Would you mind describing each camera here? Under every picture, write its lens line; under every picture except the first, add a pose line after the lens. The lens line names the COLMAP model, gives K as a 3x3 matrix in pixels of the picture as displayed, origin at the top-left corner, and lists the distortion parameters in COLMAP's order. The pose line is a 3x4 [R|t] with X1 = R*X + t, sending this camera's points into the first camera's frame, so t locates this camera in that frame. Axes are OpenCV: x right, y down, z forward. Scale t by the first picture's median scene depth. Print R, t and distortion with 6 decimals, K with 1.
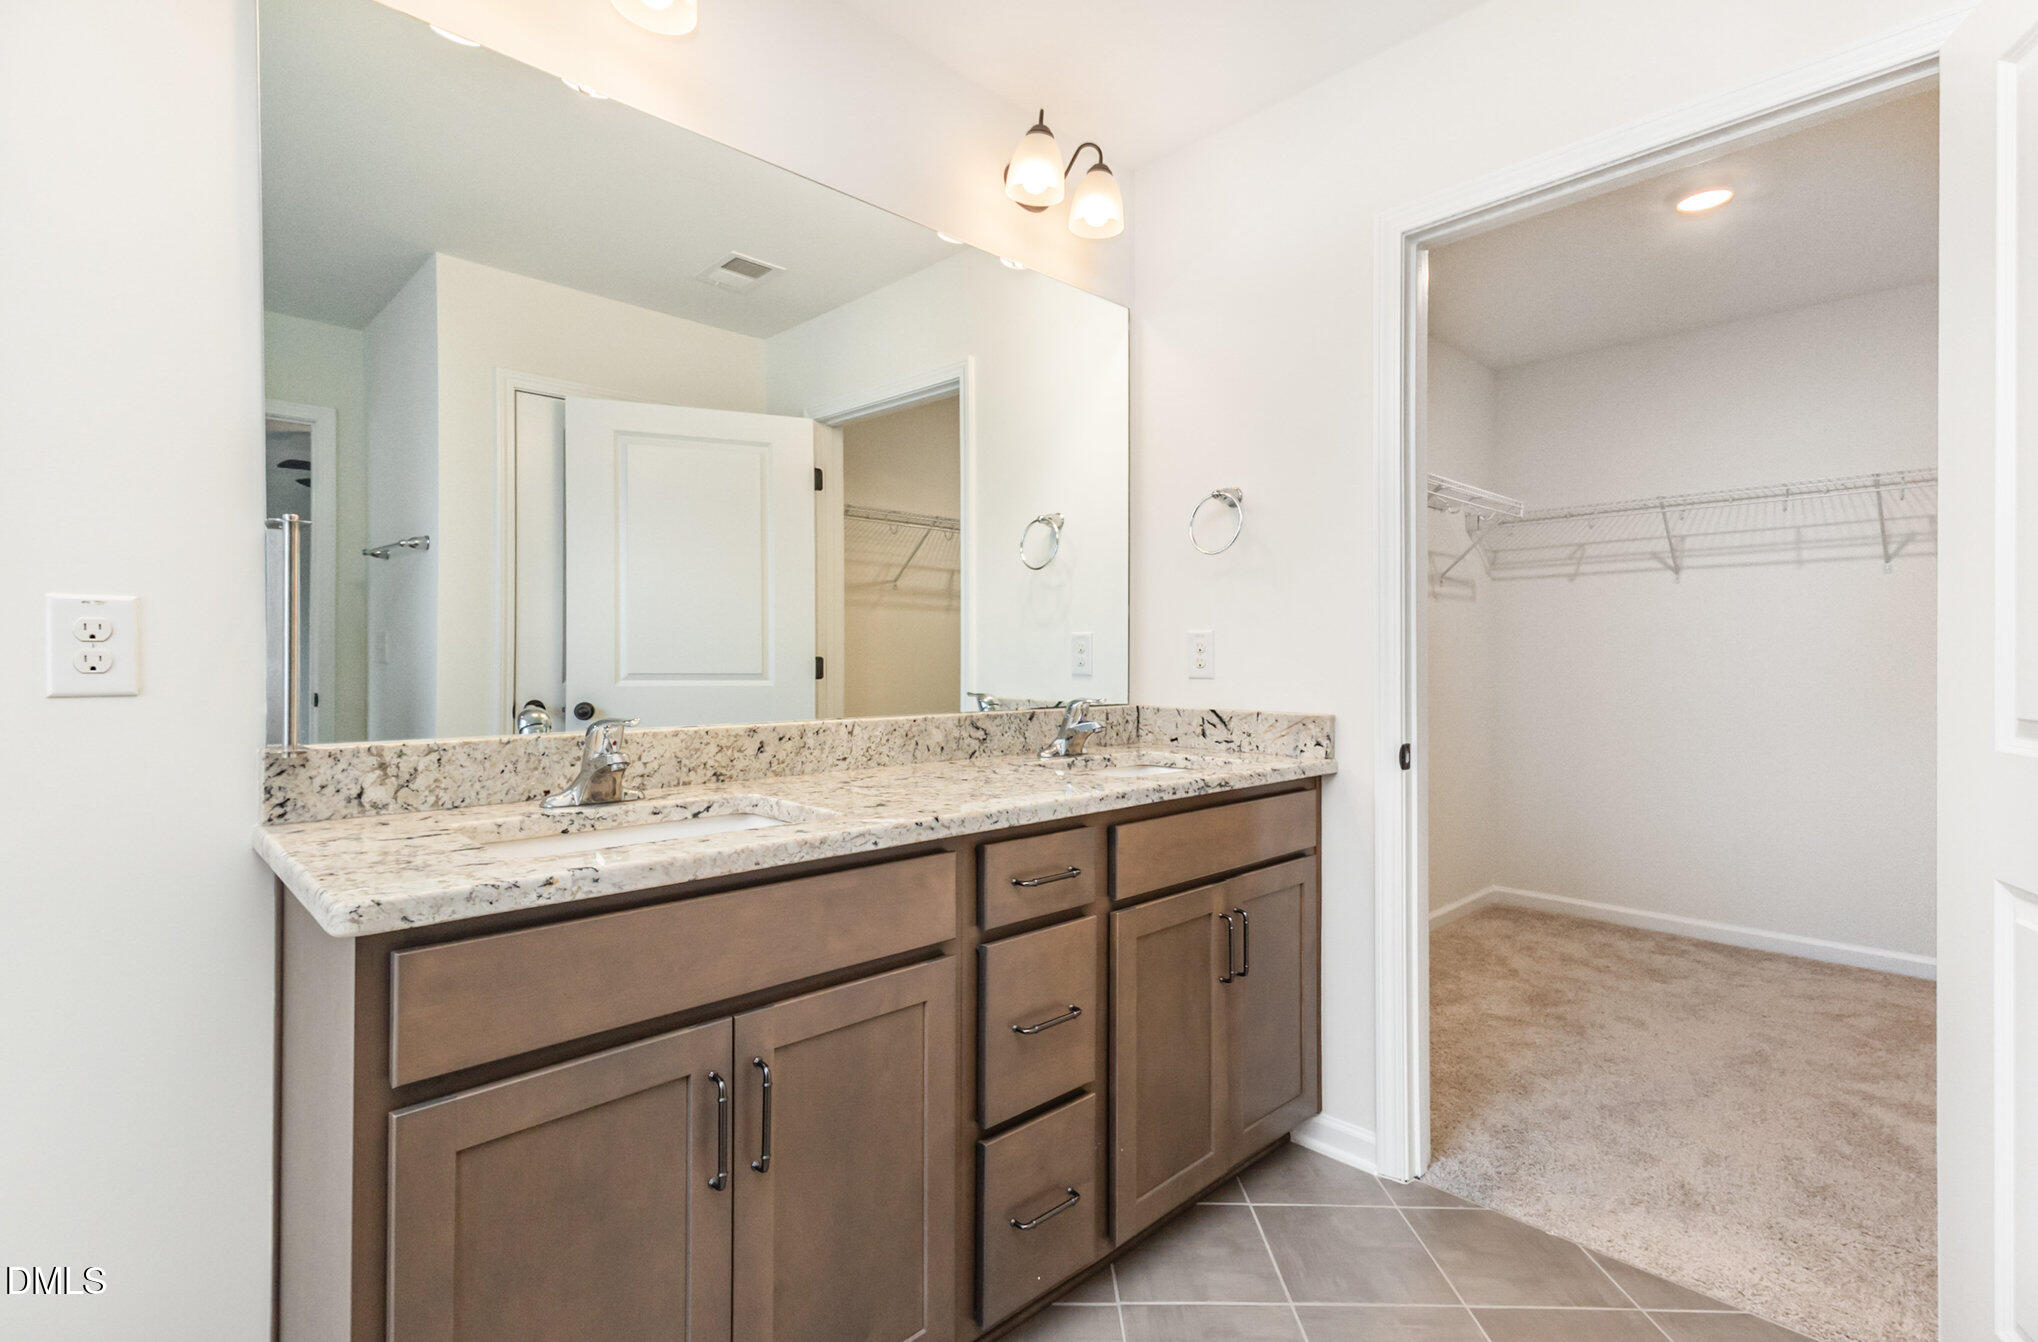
lens RADIAL K [[955.6, 0, 1020.2], [0, 955.6, 654.5], [0, 0, 1]] dist [0.023226, -0.000625]
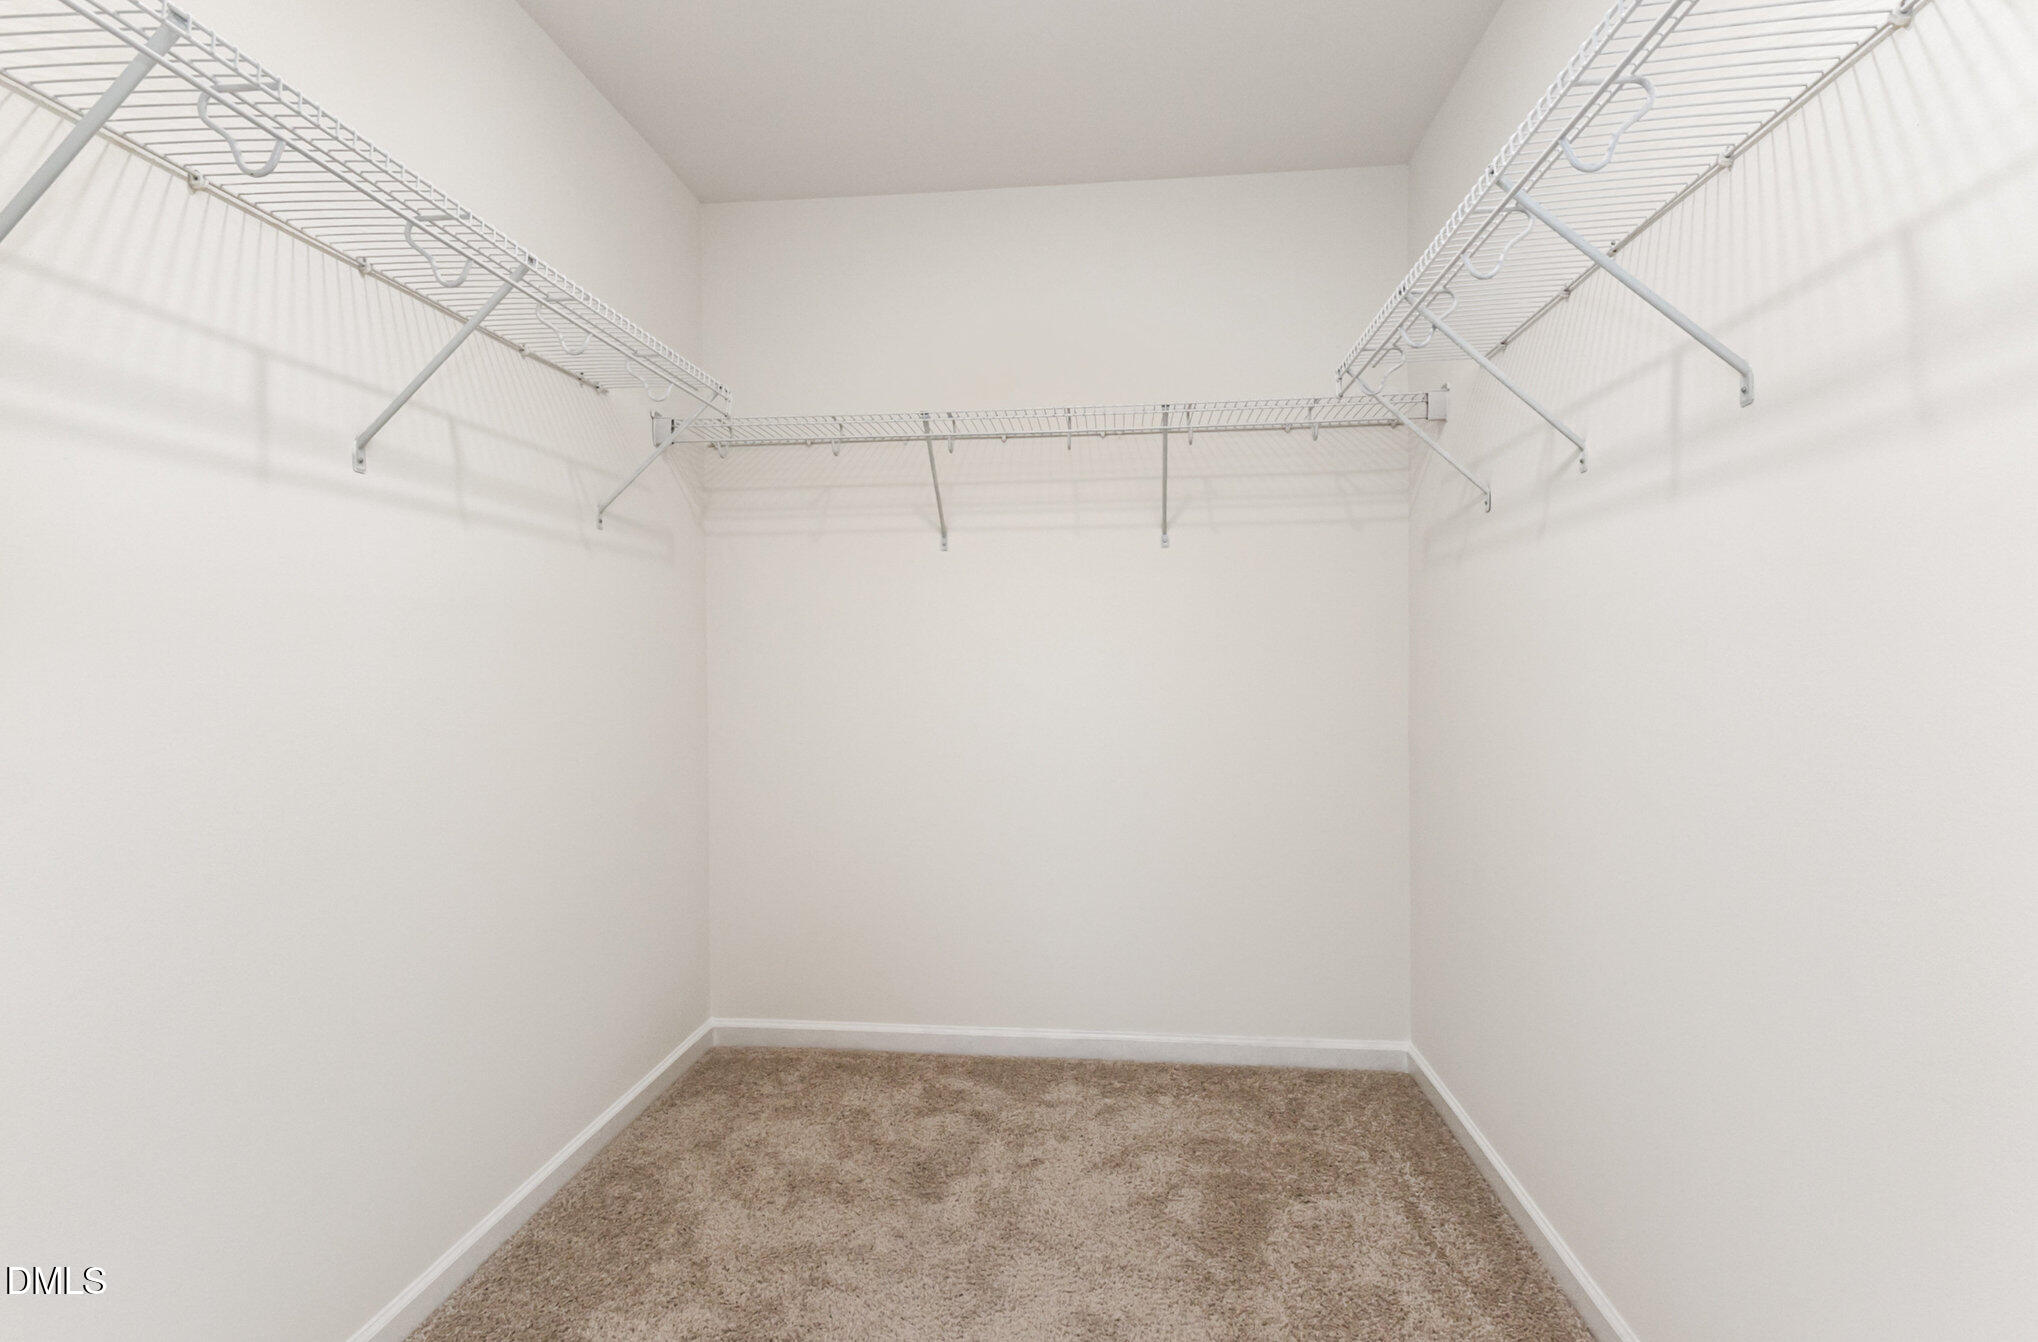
lens RADIAL K [[955.6, 0, 1020.4], [0, 955.6, 665.5], [0, 0, 1]] dist [0.023226, -0.000625]
pose [[0.766602, -0.010859, 0.642031, 0.292713], [0.007621, 0.999940, 0.007812, 0.004607], [-0.642077, -0.001096, 0.766639, 0.459846]]
